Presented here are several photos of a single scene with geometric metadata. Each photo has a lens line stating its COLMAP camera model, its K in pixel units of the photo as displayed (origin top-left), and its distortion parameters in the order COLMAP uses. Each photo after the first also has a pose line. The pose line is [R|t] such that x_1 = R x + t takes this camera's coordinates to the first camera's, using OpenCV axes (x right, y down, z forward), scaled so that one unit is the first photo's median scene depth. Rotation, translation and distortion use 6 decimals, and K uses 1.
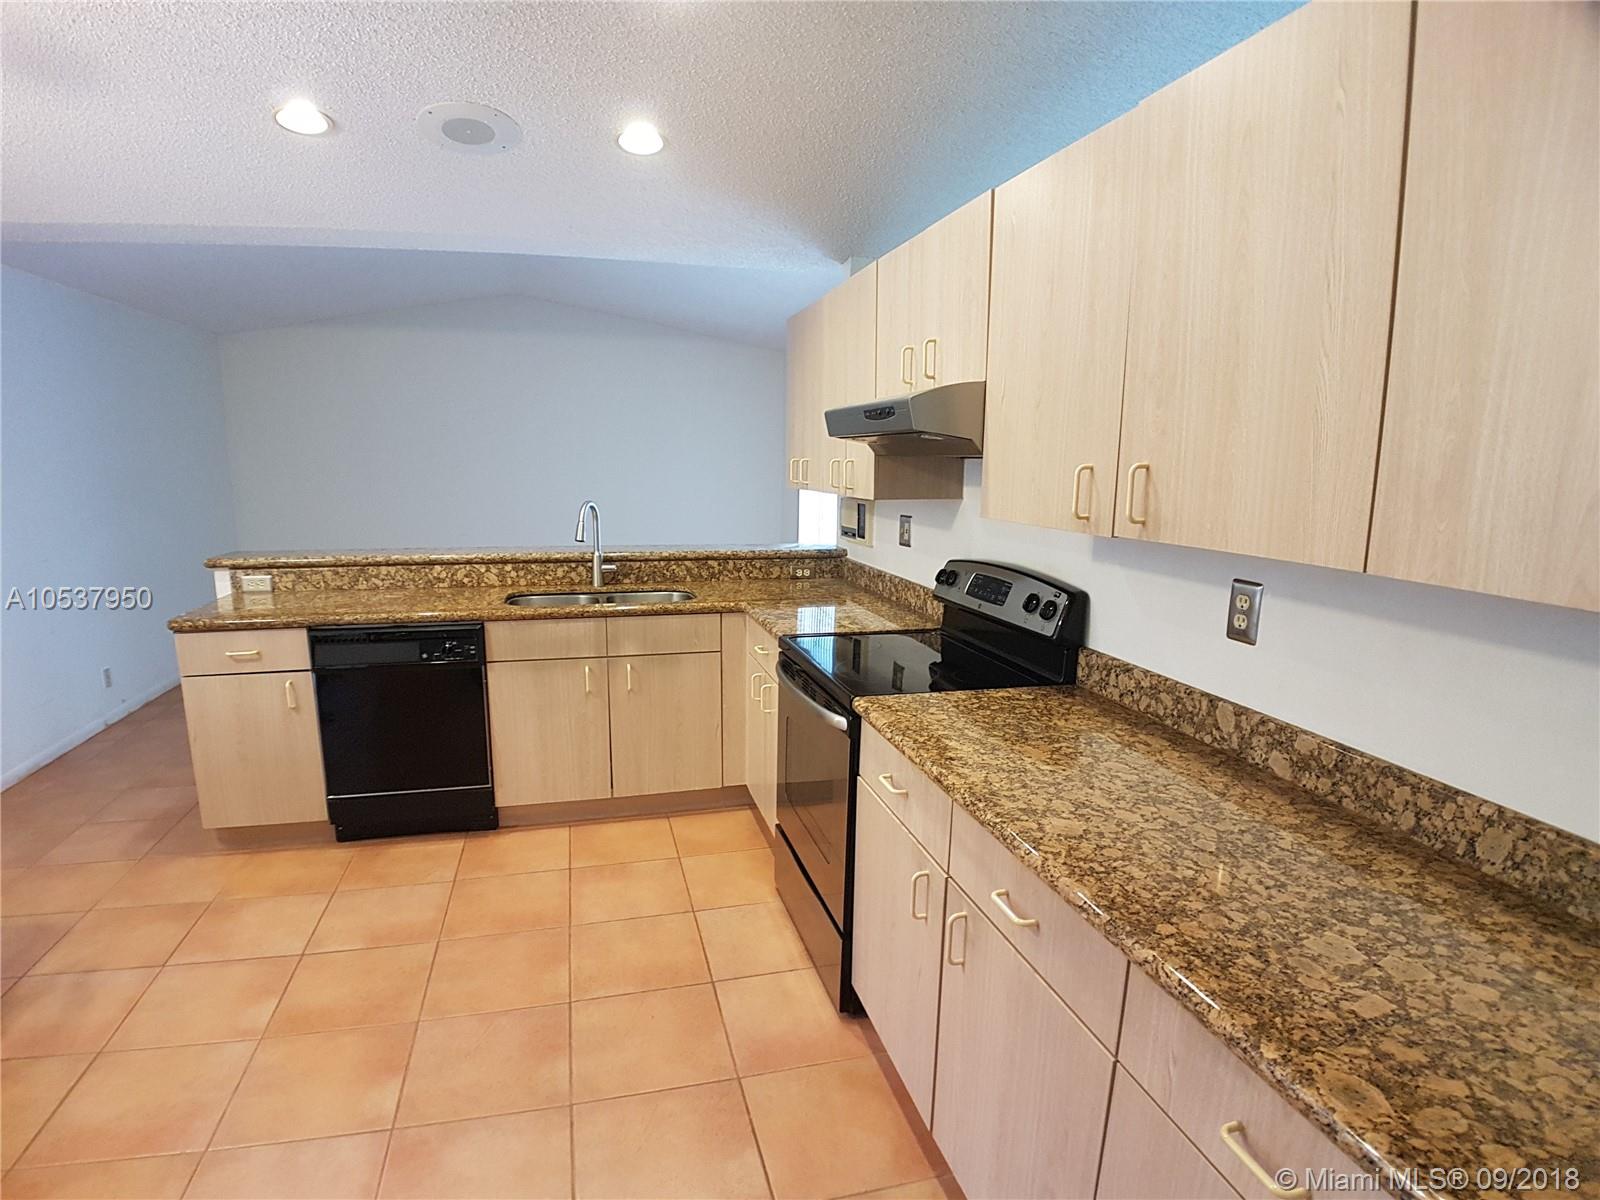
lens RADIAL K [[848.1, 0, 781.1], [0, 848.1, 629.9], [0, 0, 1]] dist [-0.075692, 0.009387]
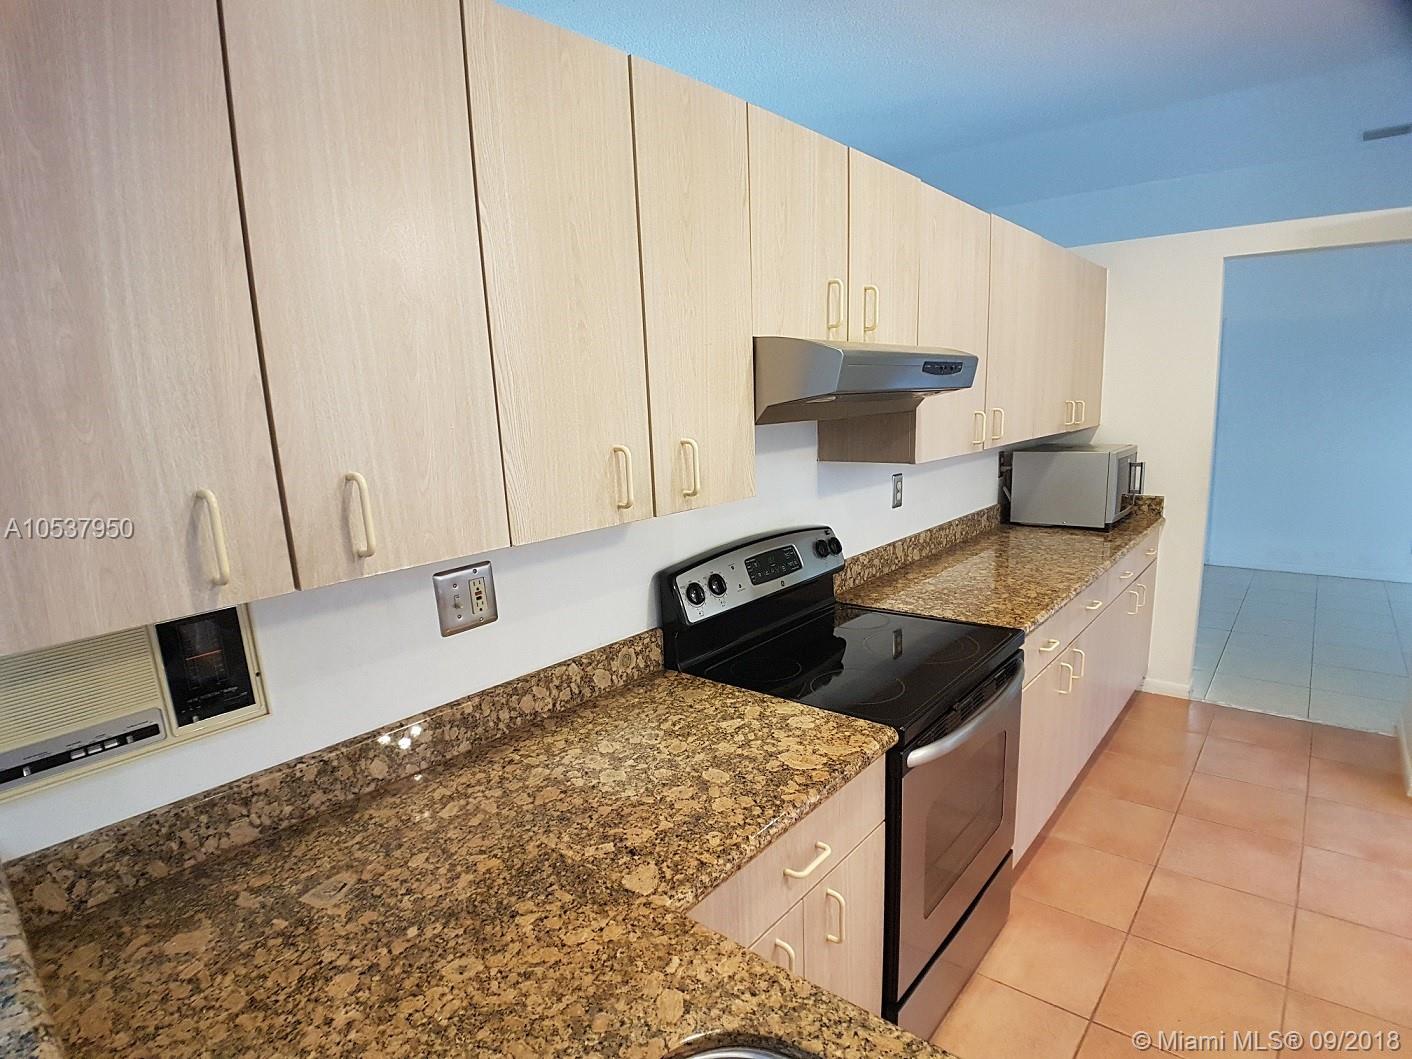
lens RADIAL K [[731.2, 0, 695.2], [0, 731.2, 549.3], [0, 0, 1]] dist [-0.022480, -0.051575]
pose [[-0.566519, -0.144606, 0.811262, -0.454949], [0.205246, 0.928696, 0.308865, -0.426525], [-0.798079, 0.341486, -0.496444, 1.898533]]
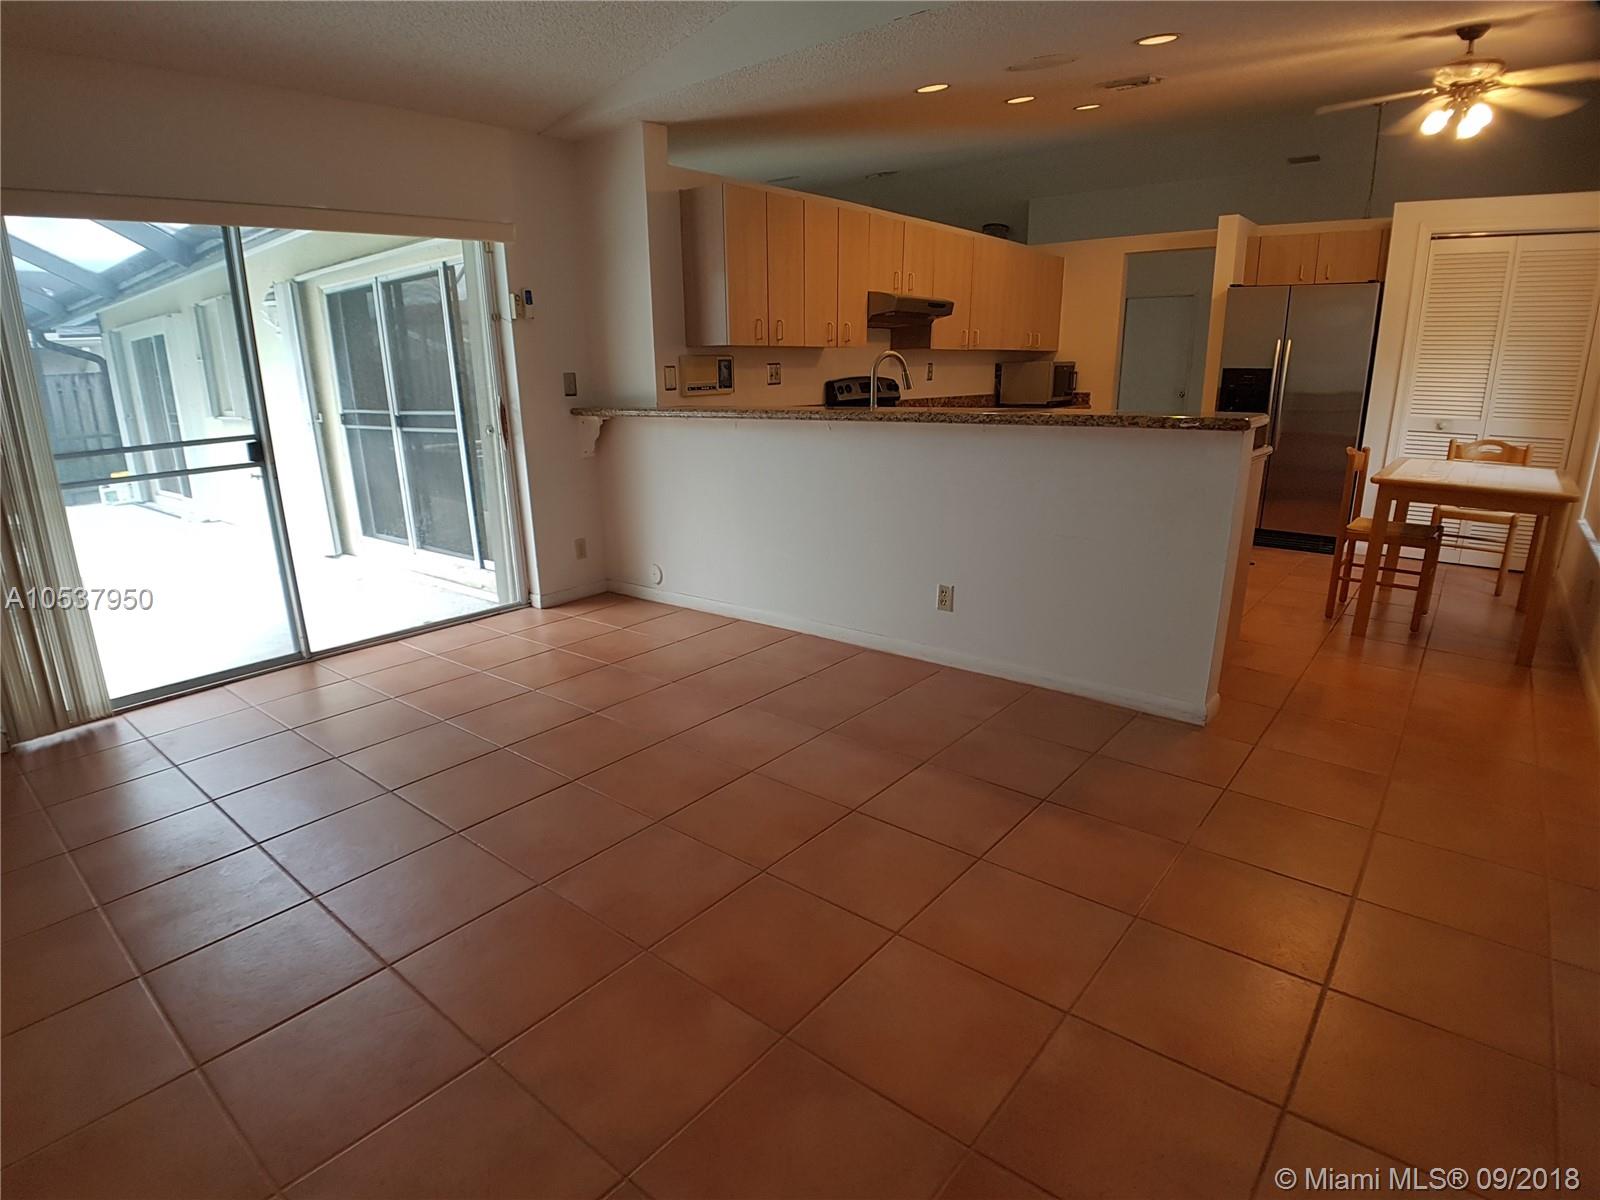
lens RADIAL K [[848.1, 0, 781.1], [0, 848.1, 629.9], [0, 0, 1]] dist [-0.075692, 0.009387]
pose [[-0.588232, -0.241216, 0.771879, -1.922553], [0.173448, 0.894634, 0.411759, -0.559645], [-0.789873, 0.376091, -0.484414, 3.247945]]
